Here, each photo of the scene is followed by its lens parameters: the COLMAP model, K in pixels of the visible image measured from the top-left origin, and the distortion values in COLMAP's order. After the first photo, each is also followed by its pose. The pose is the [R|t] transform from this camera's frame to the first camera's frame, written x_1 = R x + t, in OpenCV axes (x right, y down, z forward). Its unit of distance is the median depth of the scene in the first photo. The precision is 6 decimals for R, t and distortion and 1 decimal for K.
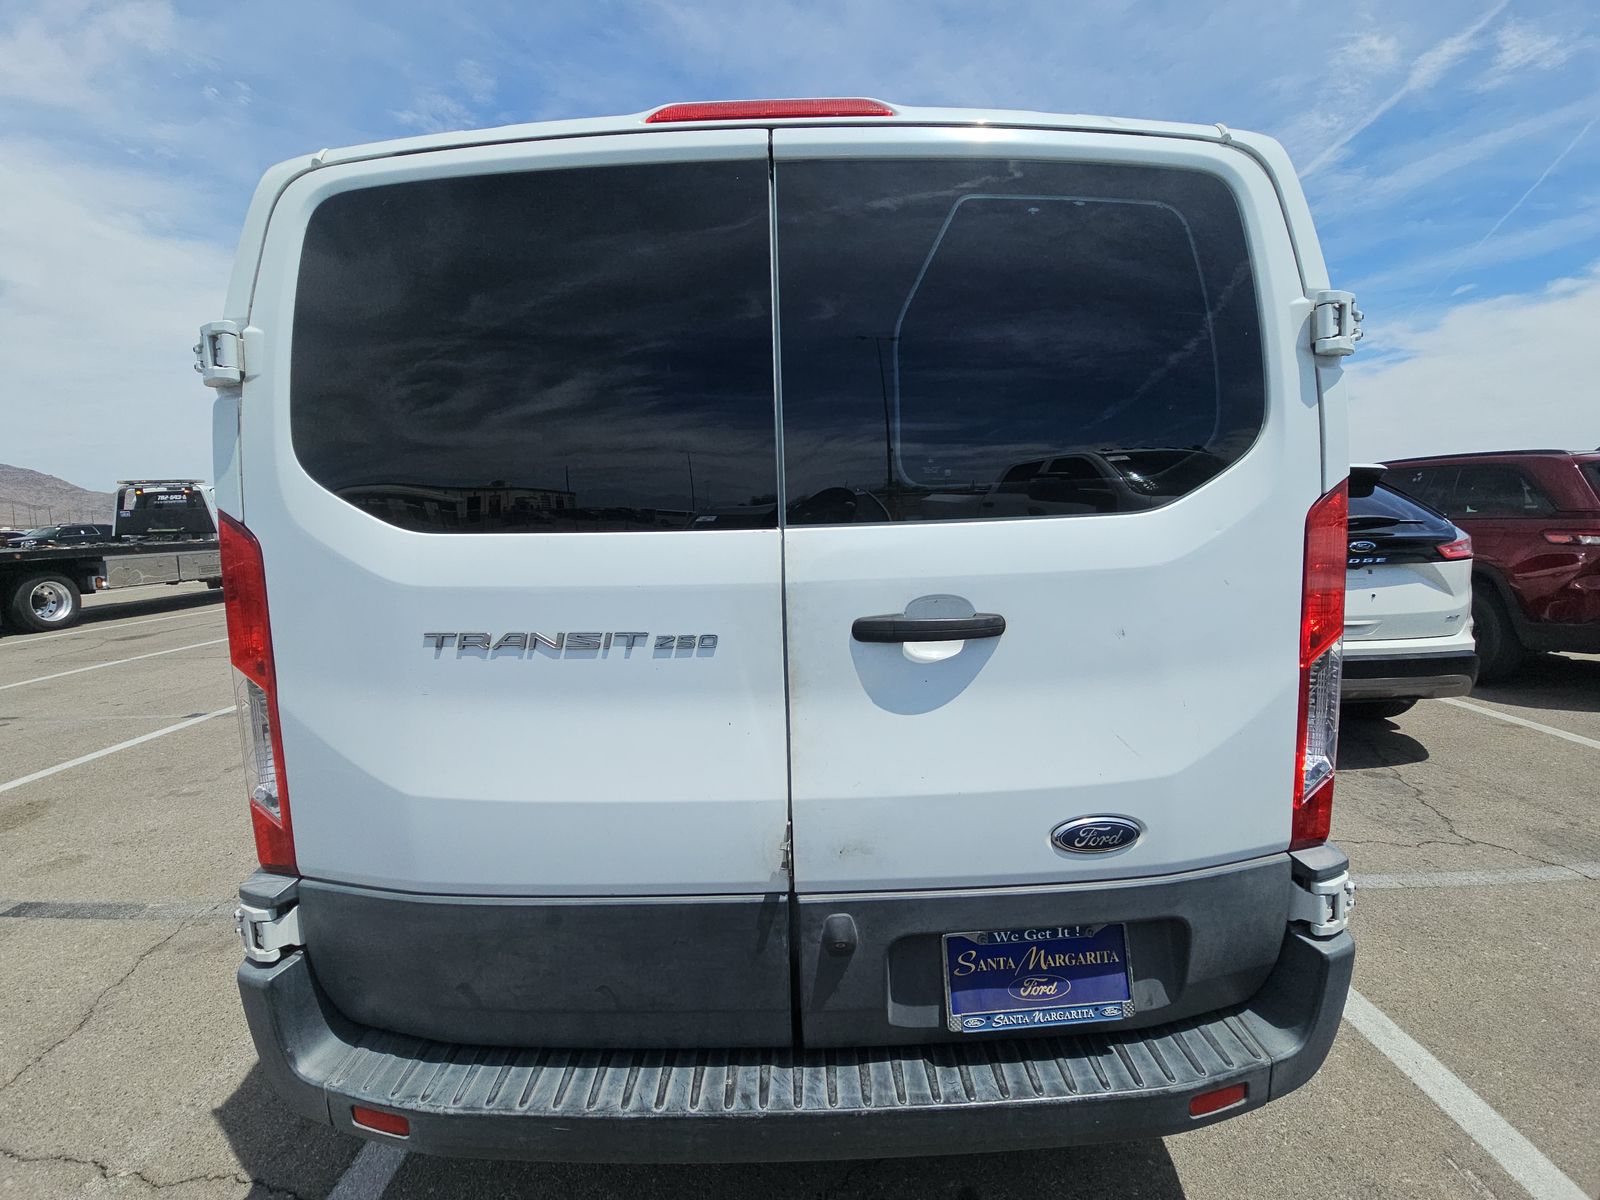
lens RADIAL K [[652.1, 0, 801.6], [0, 652.1, 620.6], [0, 0, 1]] dist [0.016286, -0.011509]
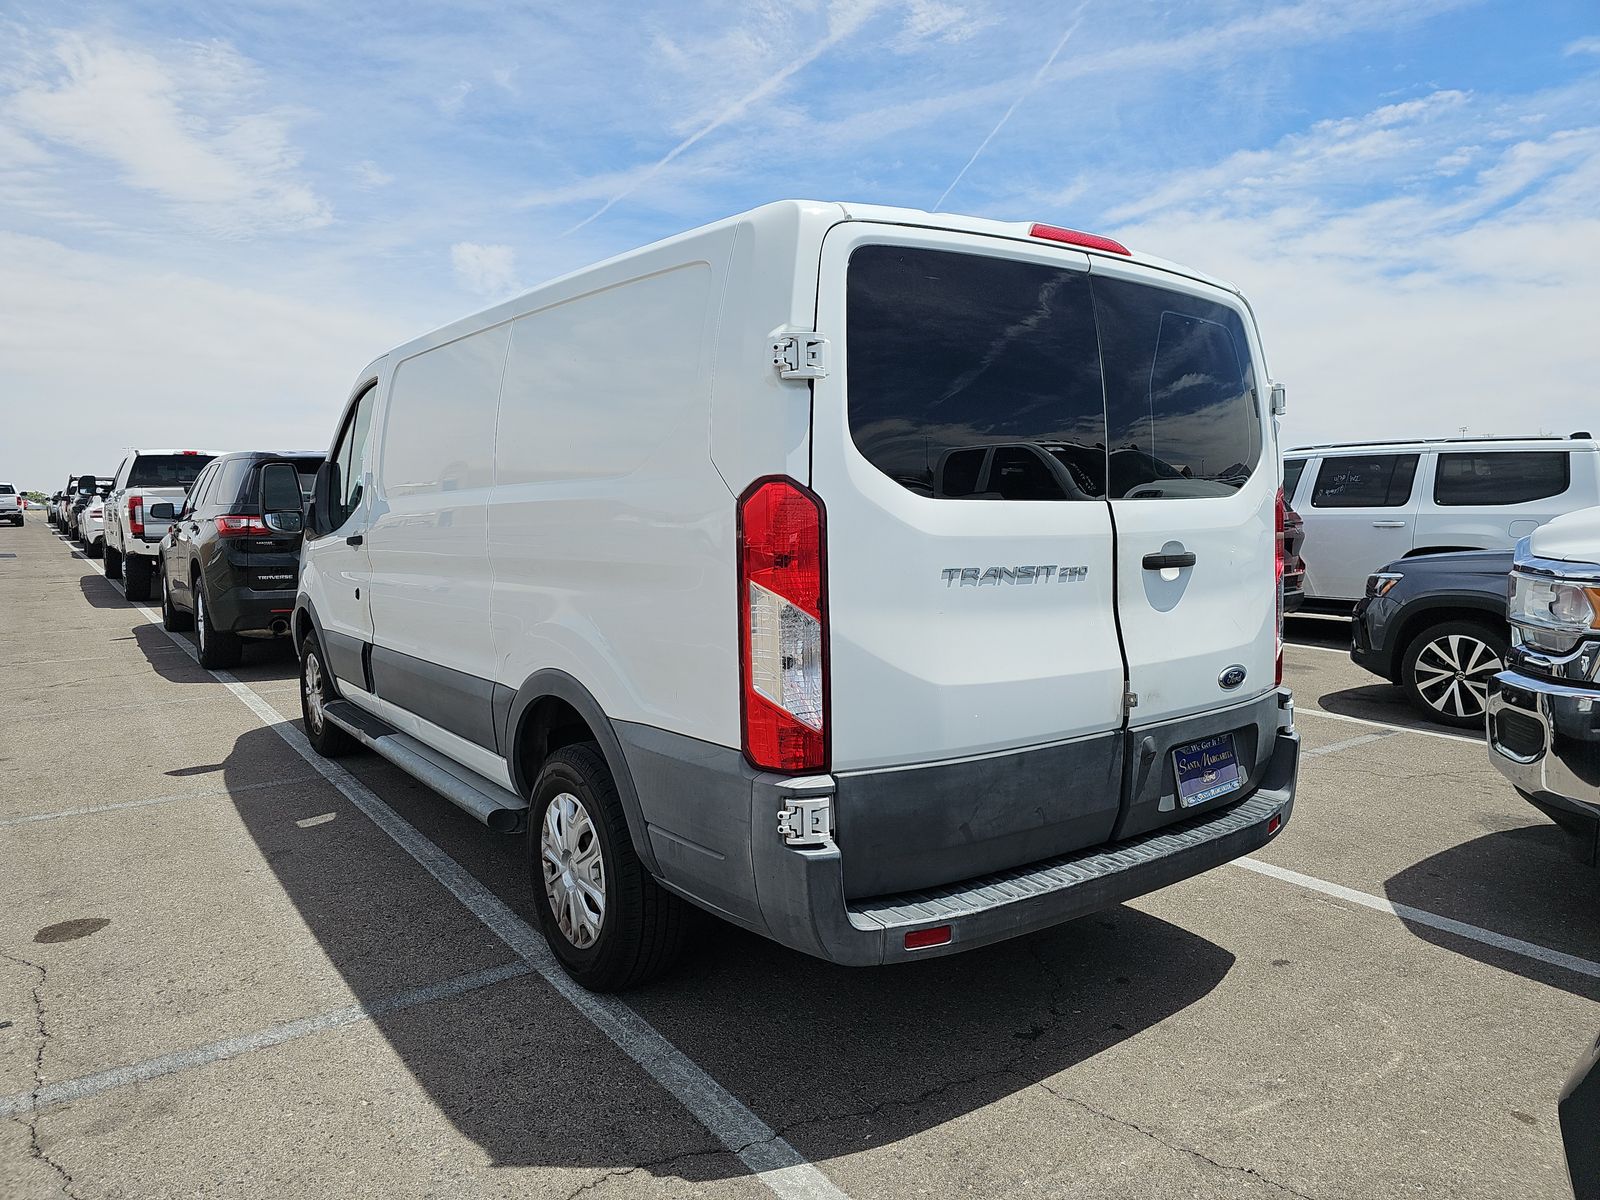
lens RADIAL K [[1040.9, 0, 800.0], [0, 1040.9, 600.0], [0, 0, 1]] dist [0.052979, -0.086112]
pose [[0.815409, -0.032488, 0.577973, -2.062592], [0.062525, 0.997526, -0.032139, 0.134762], [-0.575499, 0.062344, 0.815423, -0.621067]]
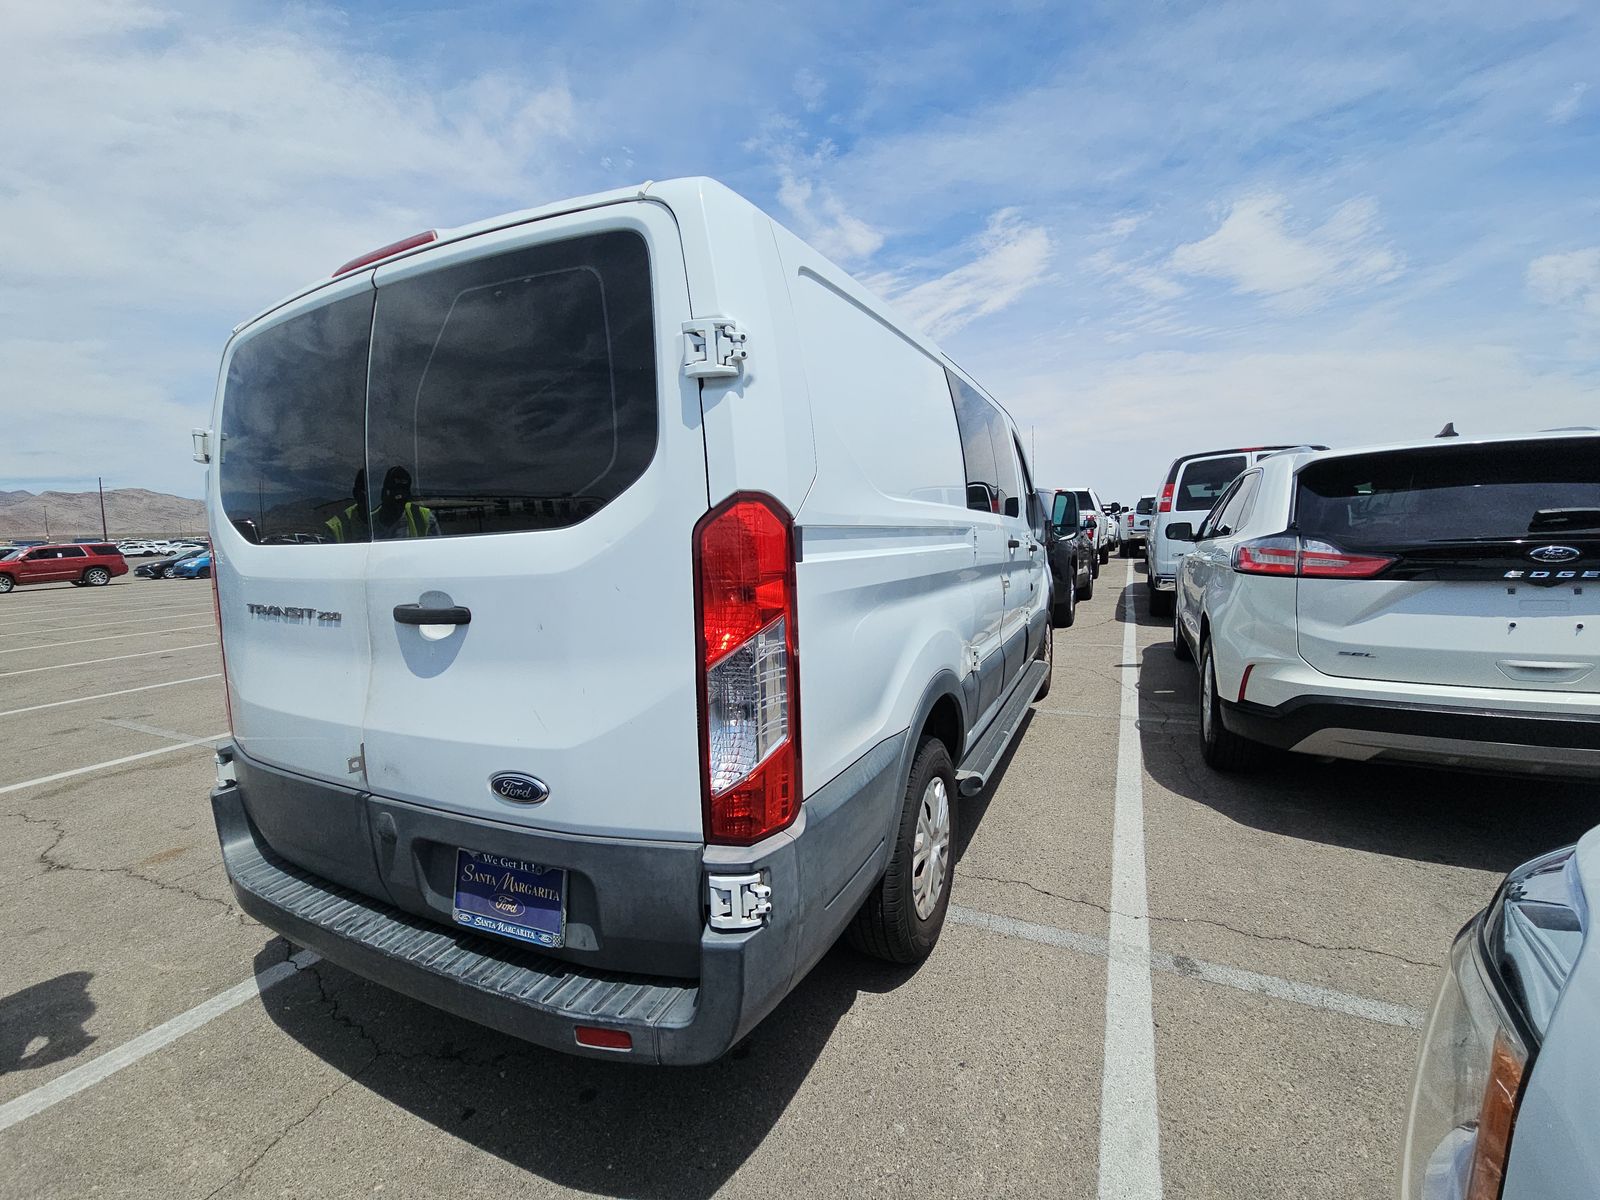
lens RADIAL K [[731.4, 0, 796.5], [0, 731.4, 631.4], [0, 0, 1]] dist [-0.004777, -0.000608]
pose [[0.877306, 0.063022, -0.475776, 1.522534], [-0.055803, 0.998012, 0.029301, -0.040512], [0.476677, 0.000844, 0.879078, 0.026021]]
